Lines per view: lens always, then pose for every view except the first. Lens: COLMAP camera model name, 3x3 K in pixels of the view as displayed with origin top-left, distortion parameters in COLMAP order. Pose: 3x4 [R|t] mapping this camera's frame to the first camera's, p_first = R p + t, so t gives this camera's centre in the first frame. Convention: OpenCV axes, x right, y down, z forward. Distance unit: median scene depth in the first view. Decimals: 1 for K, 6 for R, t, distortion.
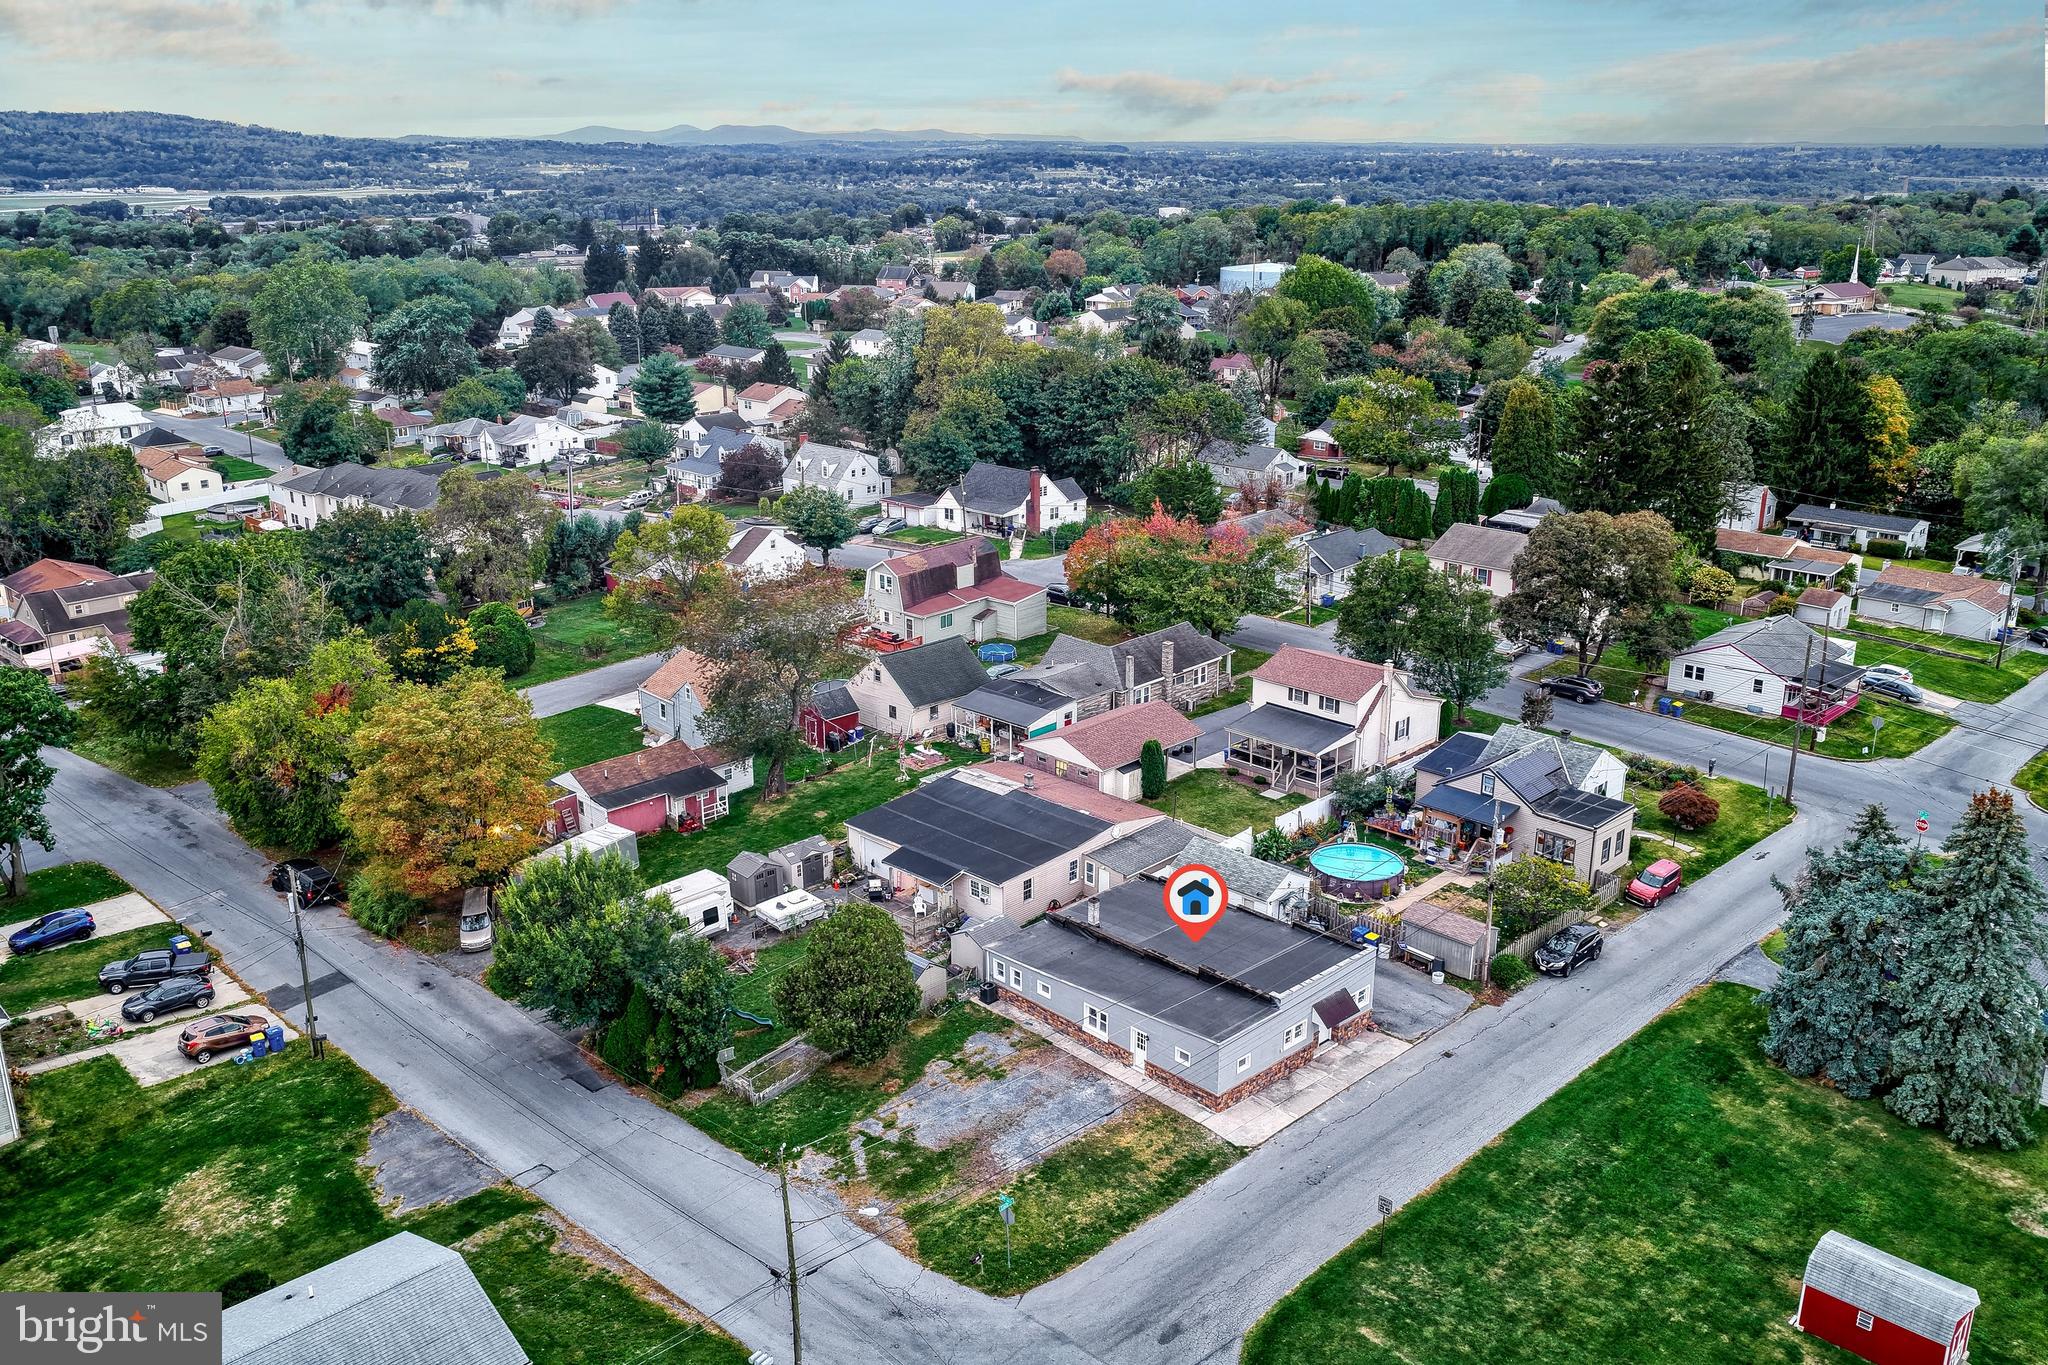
lens RADIAL K [[1699.2, 0, 1032.0], [0, 1699.2, 673.7], [0, 0, 1]] dist [0.003300, 0.019268]
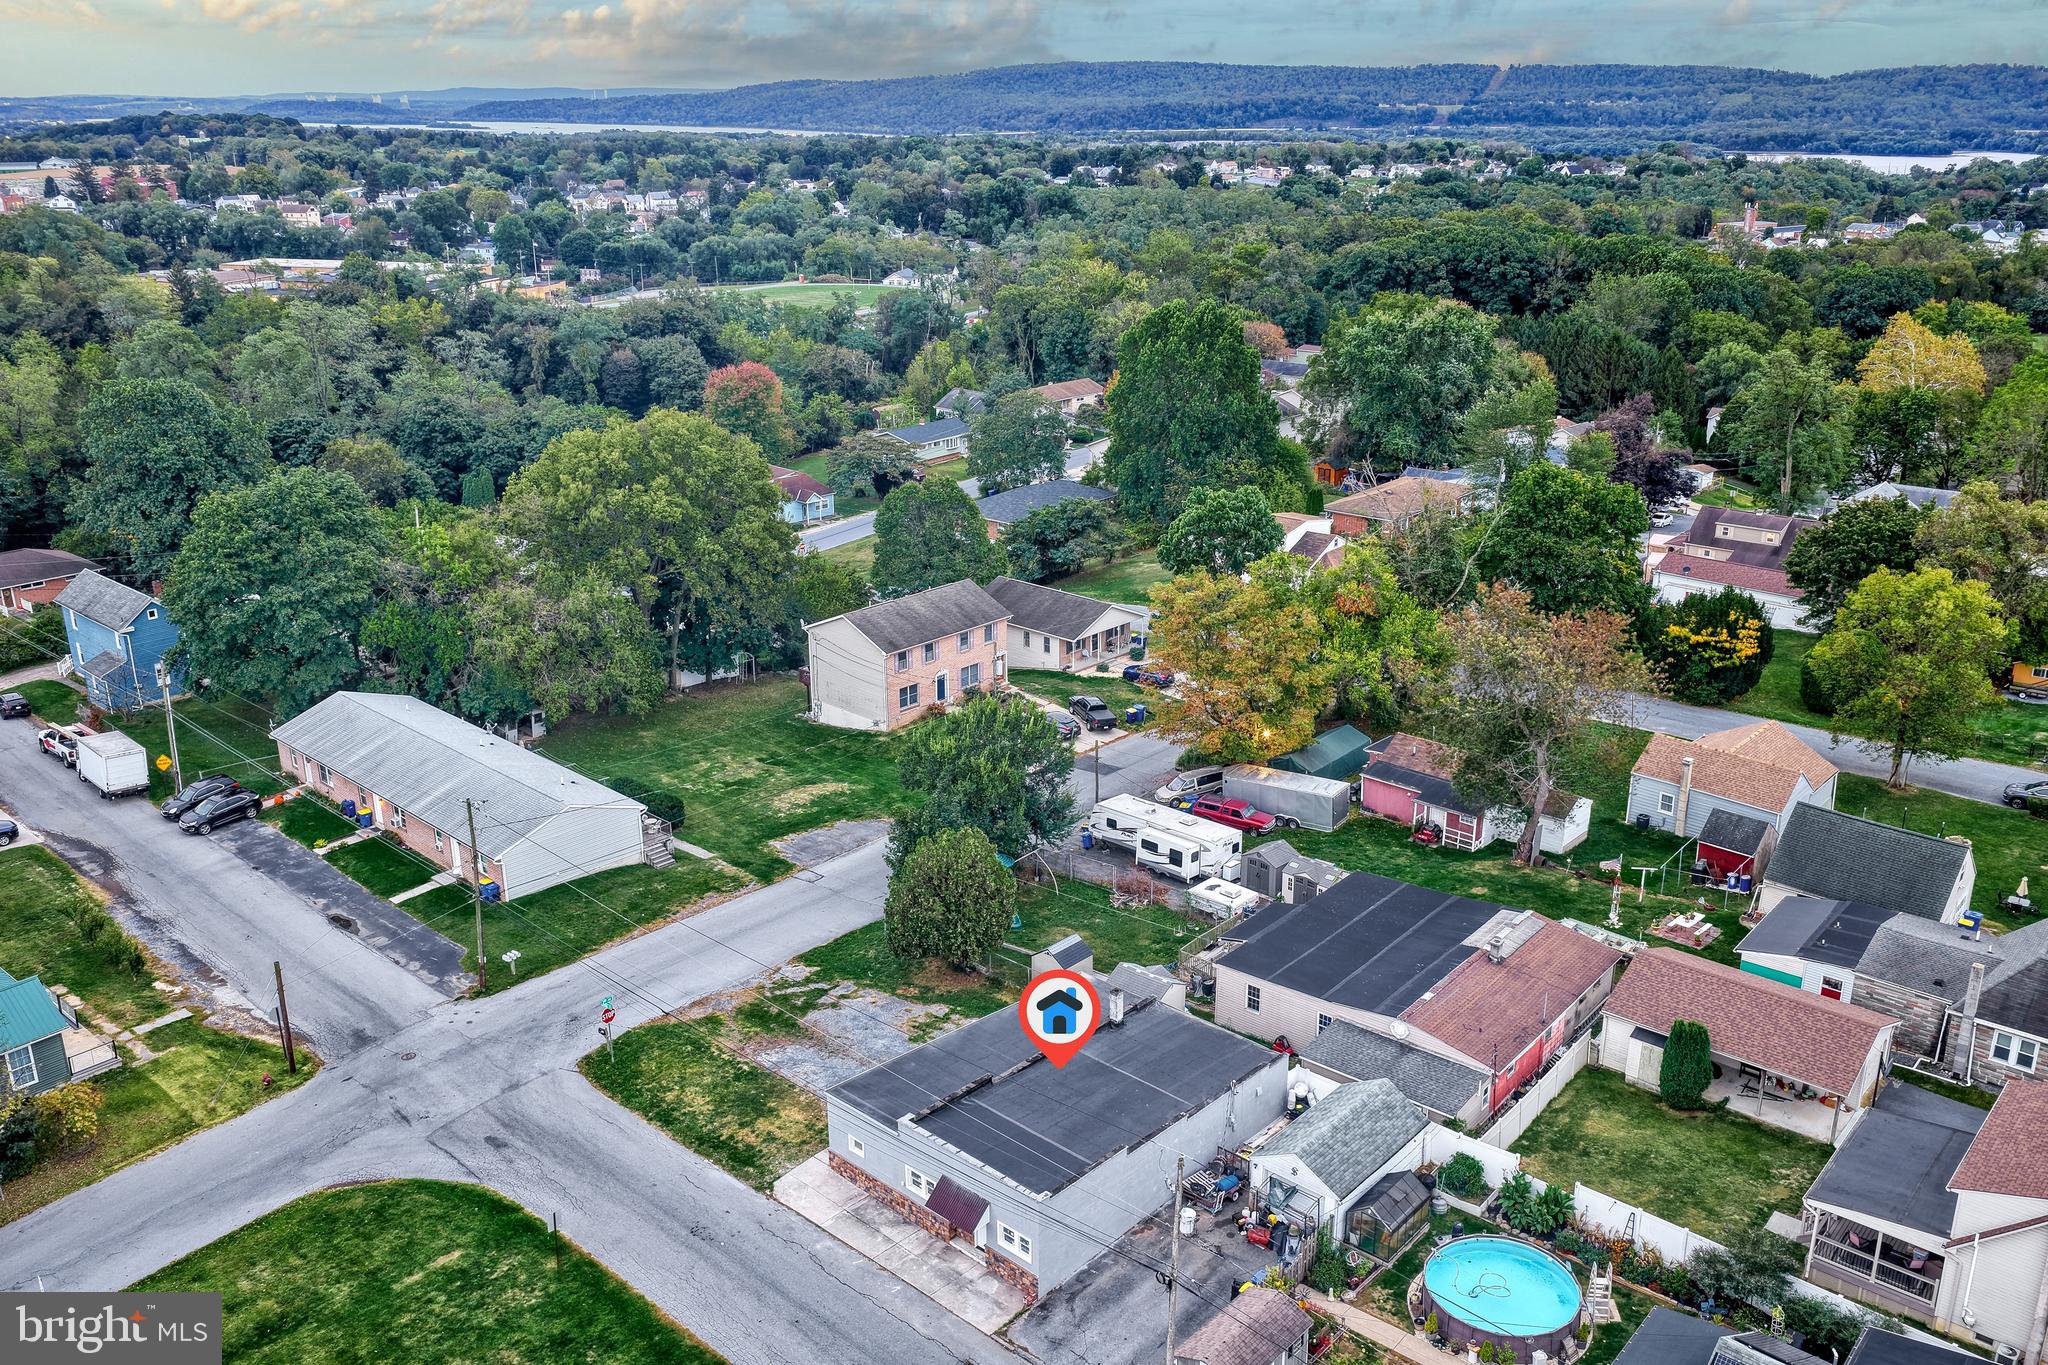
lens RADIAL K [[1700.6, 0, 1024.0], [0, 1700.6, 682.5], [0, 0, 1]] dist [-0.000448, 0.019492]
pose [[0.053914, 0.329841, -0.942496, 0.594346], [-0.296280, 0.906648, 0.300347, -0.187844], [0.953578, 0.263050, 0.146606, 0.602543]]
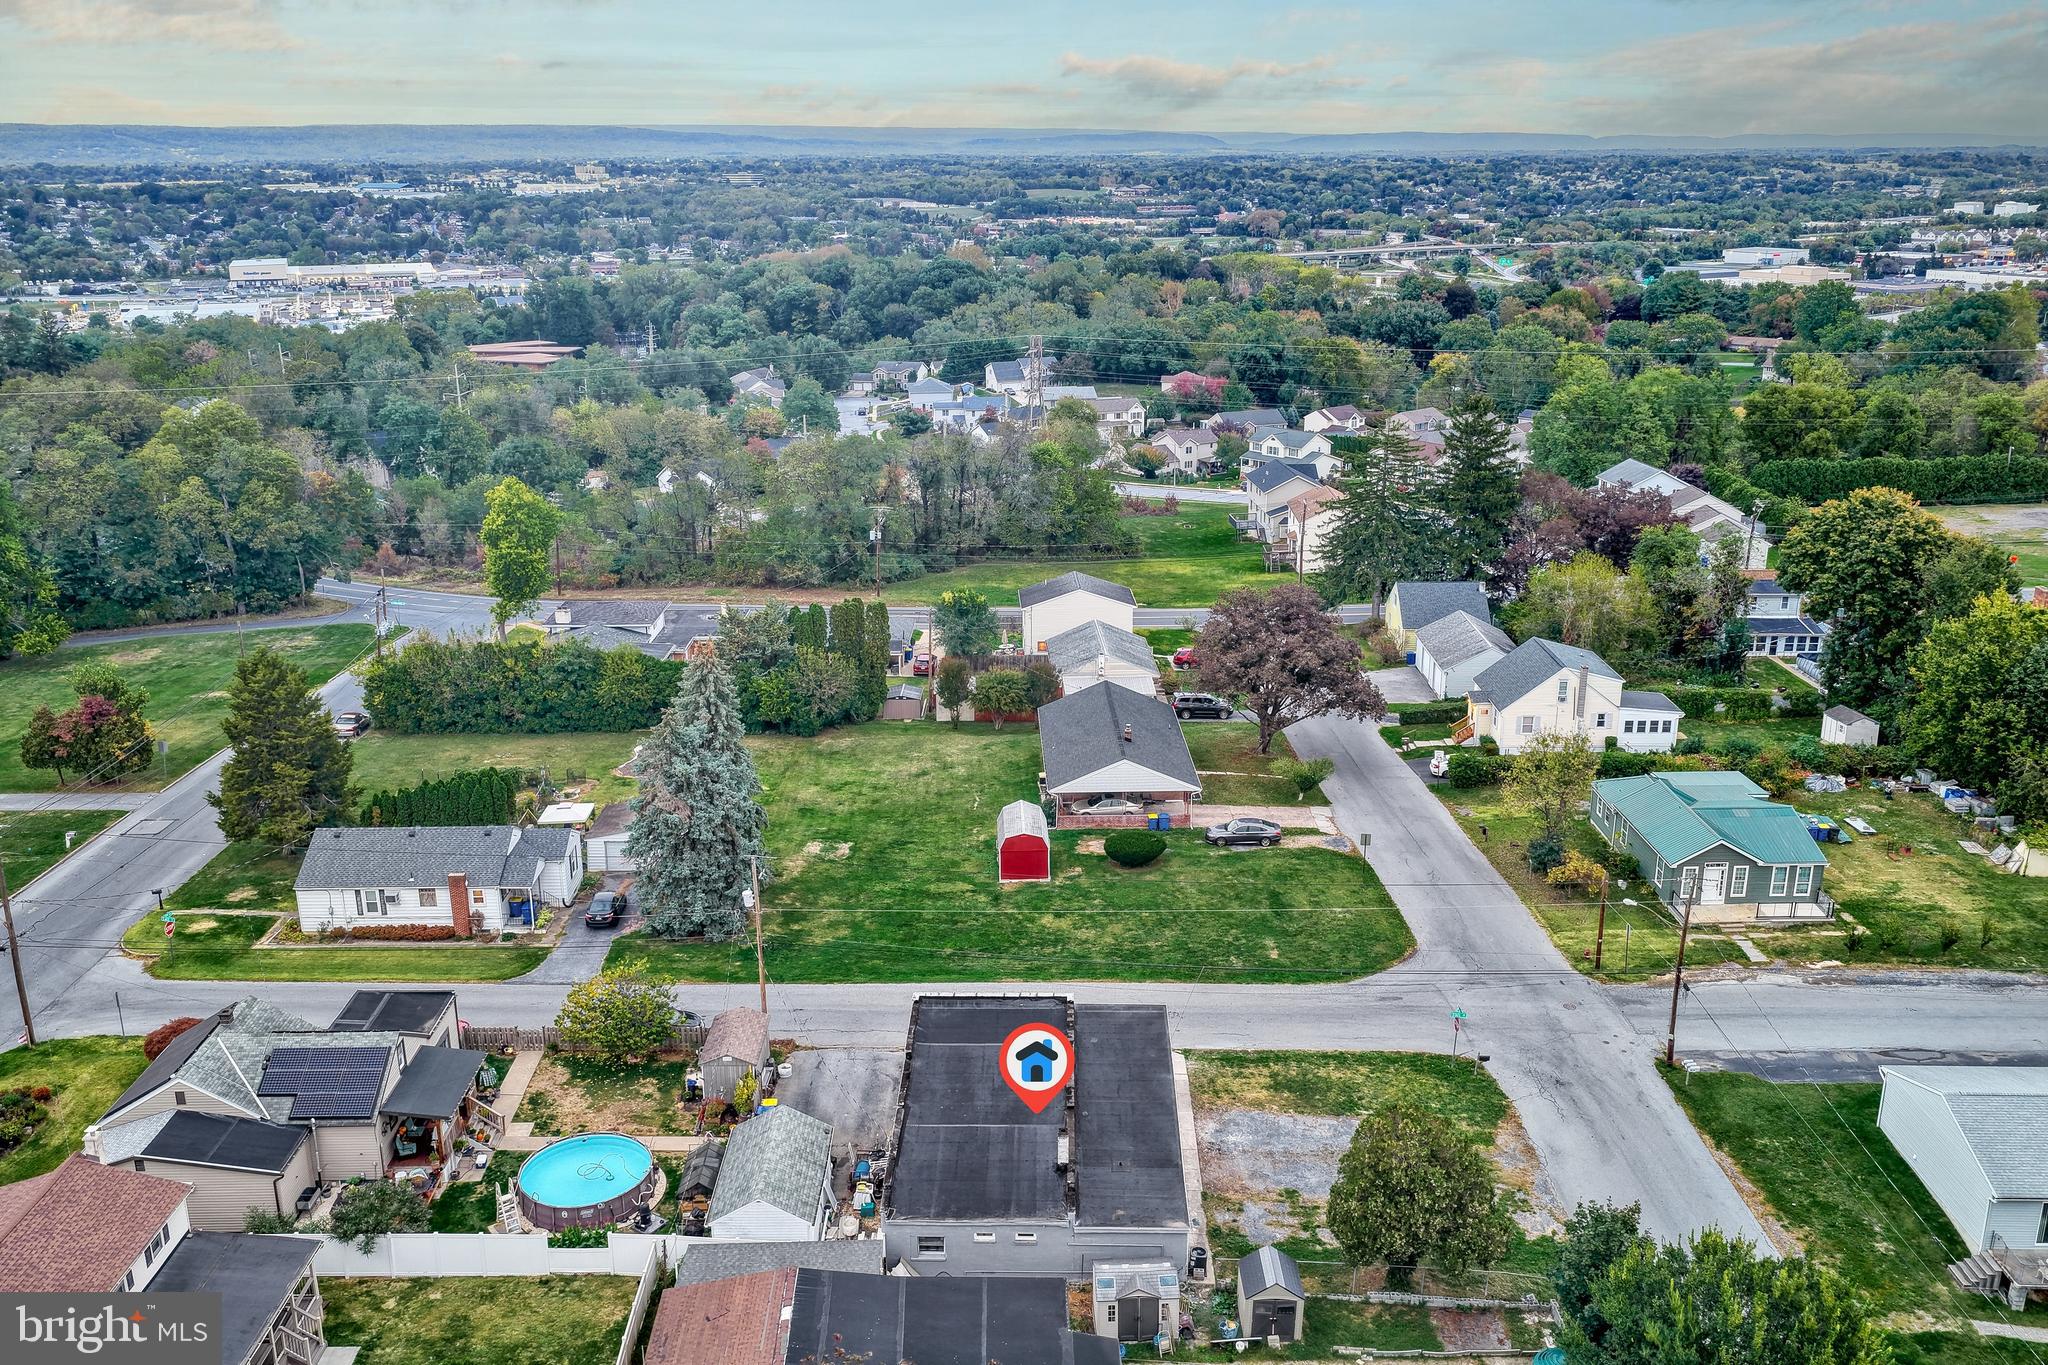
lens RADIAL K [[1699.2, 0, 1032.0], [0, 1699.2, 673.7], [0, 0, 1]] dist [0.003300, 0.019268]
pose [[-0.713147, -0.204192, 0.670616, -0.324833], [0.217423, 0.845035, 0.488511, -0.320405], [-0.666444, 0.494188, -0.558239, 1.017584]]
